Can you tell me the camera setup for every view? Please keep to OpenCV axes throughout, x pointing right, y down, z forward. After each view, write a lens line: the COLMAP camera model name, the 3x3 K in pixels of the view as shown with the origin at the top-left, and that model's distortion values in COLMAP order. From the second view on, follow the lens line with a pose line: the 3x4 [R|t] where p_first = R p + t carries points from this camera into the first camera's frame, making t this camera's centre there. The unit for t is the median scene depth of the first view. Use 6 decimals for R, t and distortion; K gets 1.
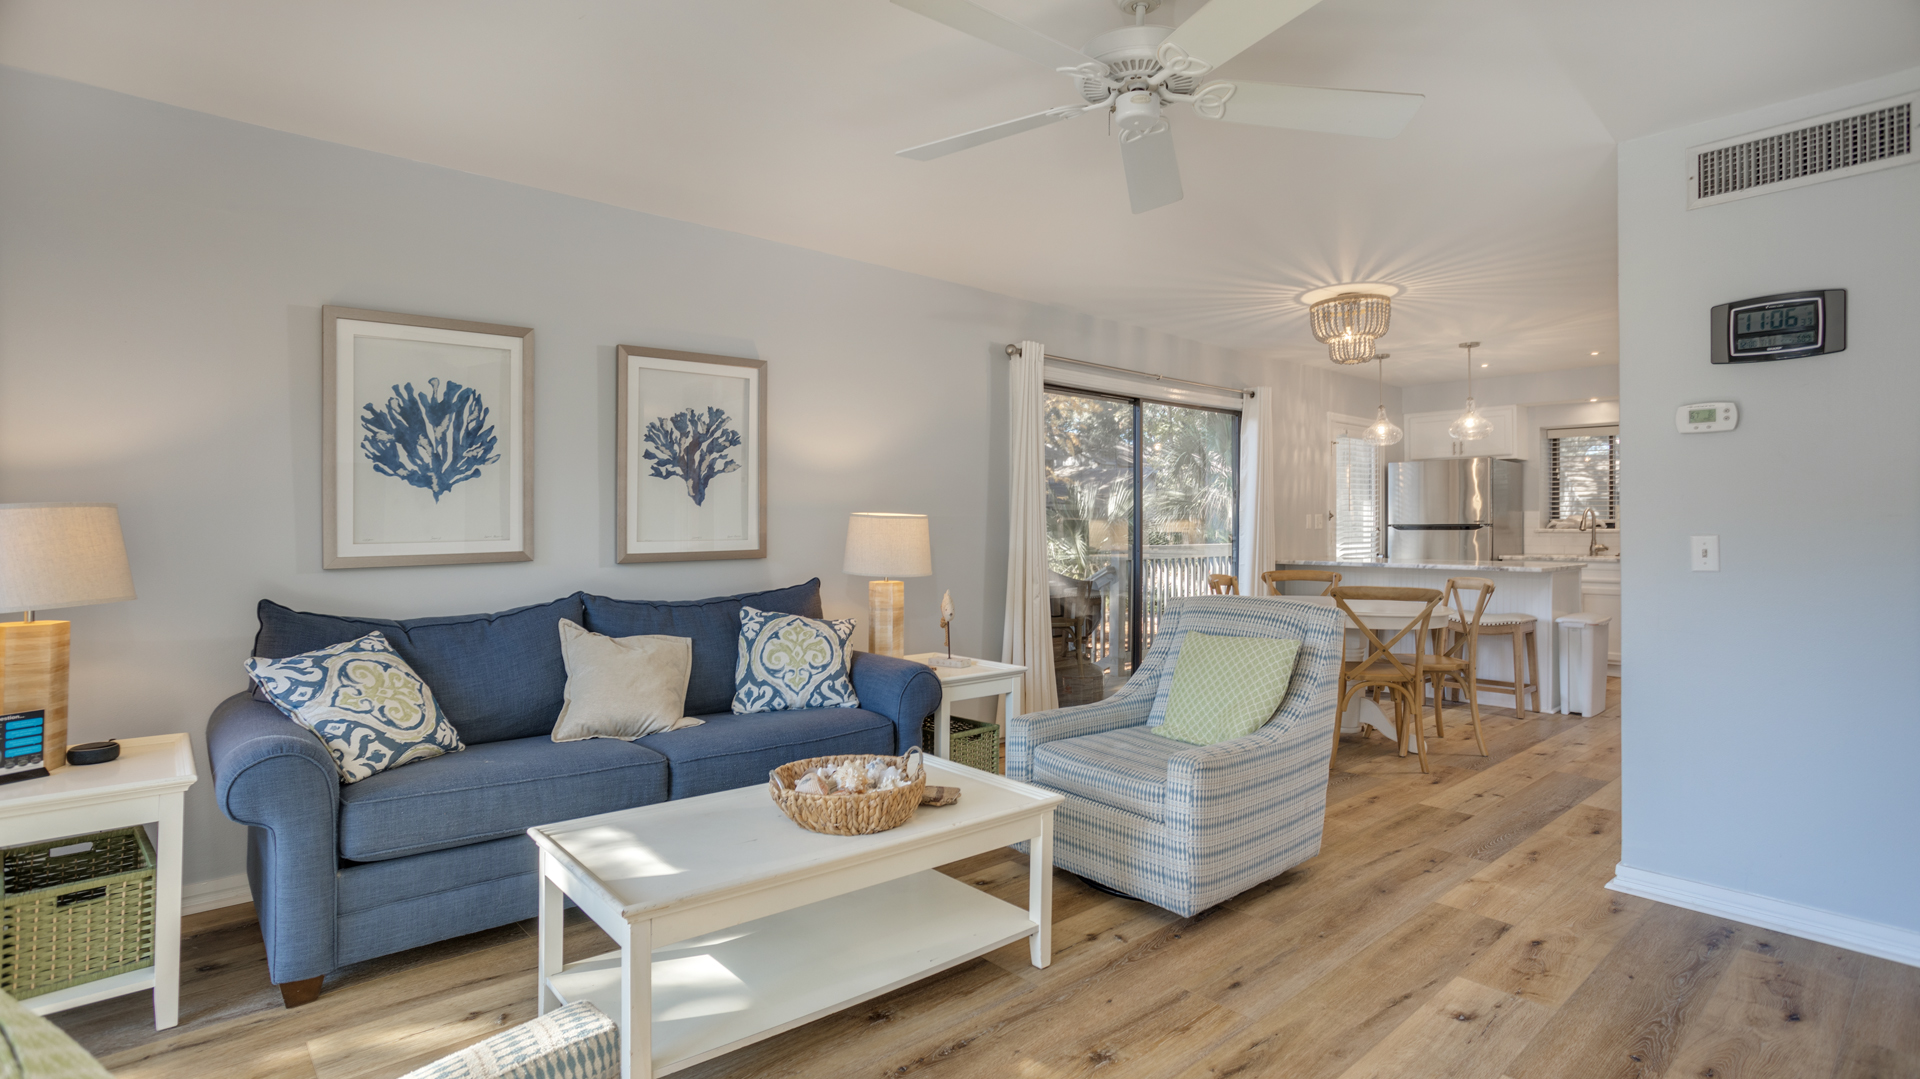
lens RADIAL K [[922.6, 0, 971.3], [0, 922.6, 530.1], [0, 0, 1]] dist [-0.006041, 0.001765]
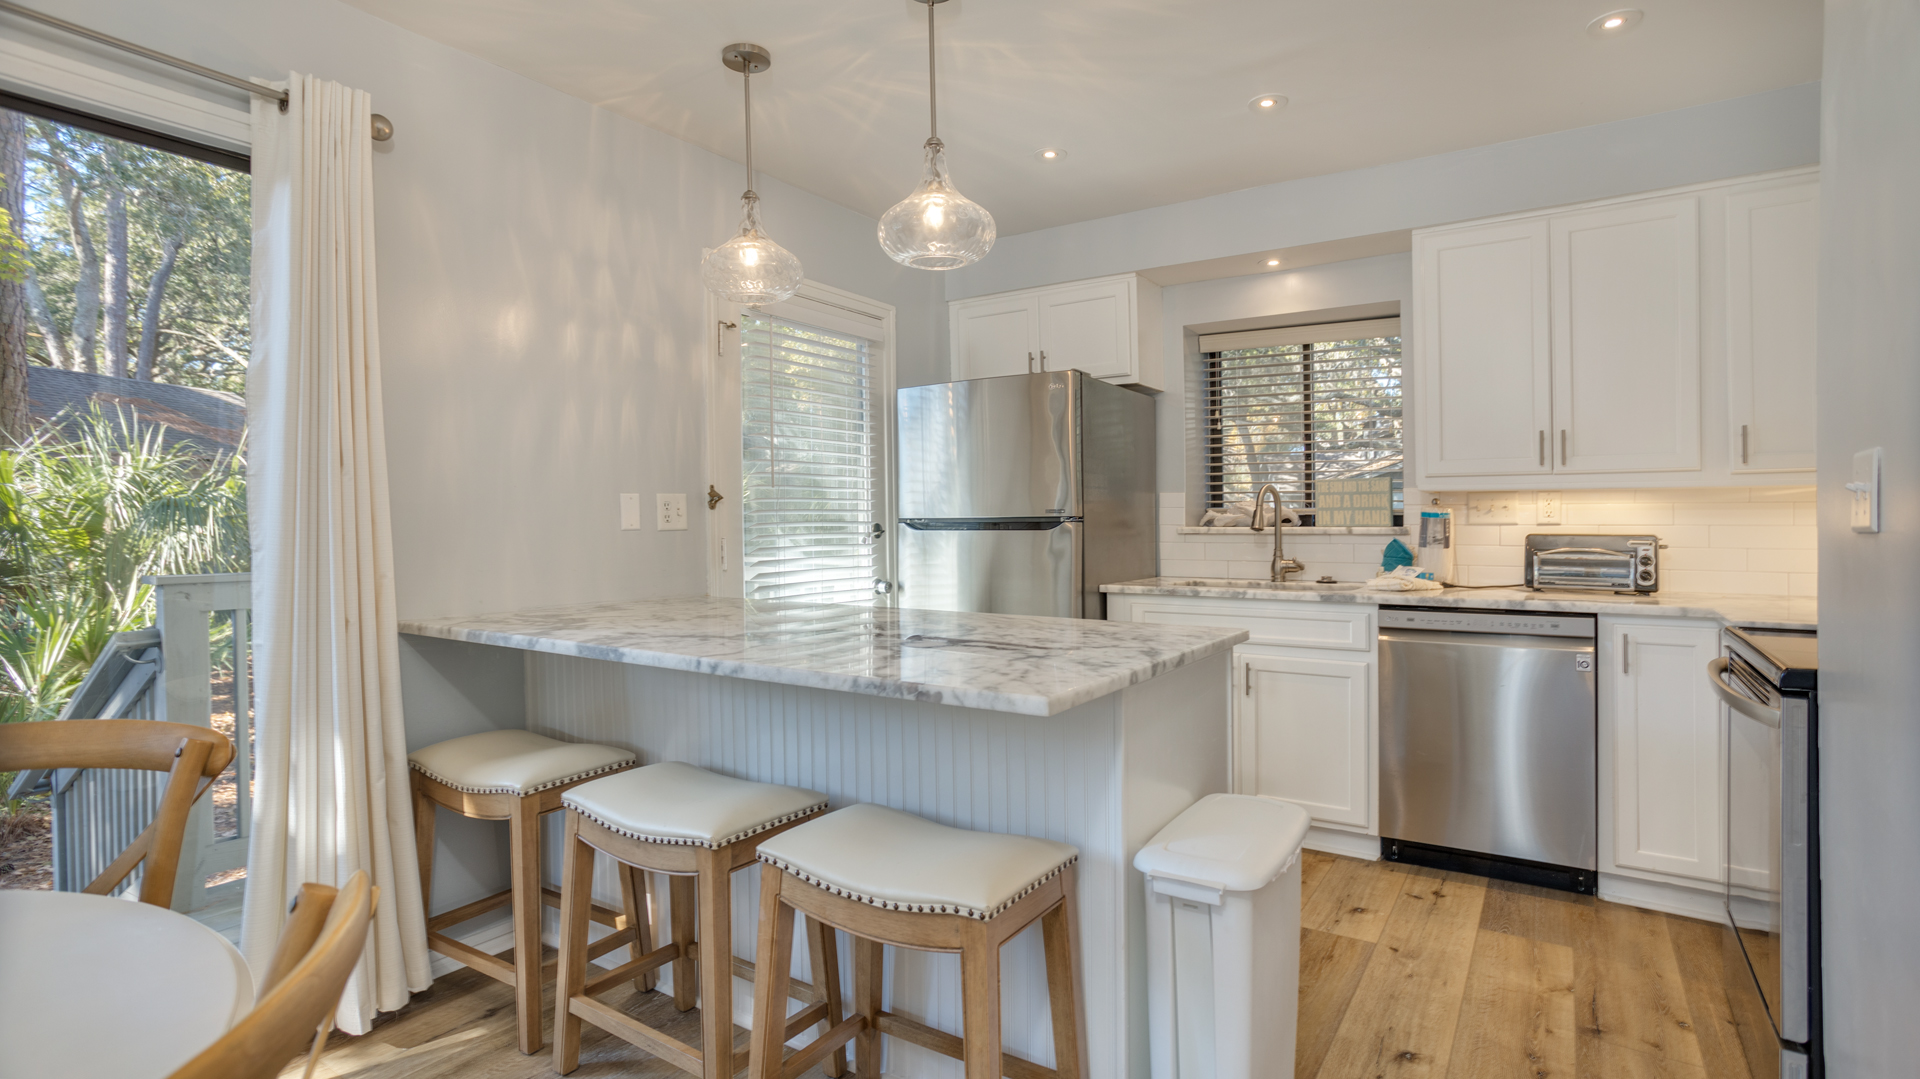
lens RADIAL K [[922.6, 0, 924.6], [0, 922.6, 522.6], [0, 0, 1]] dist [-0.006041, 0.001765]
pose [[0.977175, -0.001374, 0.212433, 0.596112], [0.002006, 0.999994, -0.002760, -0.004144], [-0.212428, 0.003123, 0.977172, 0.861049]]
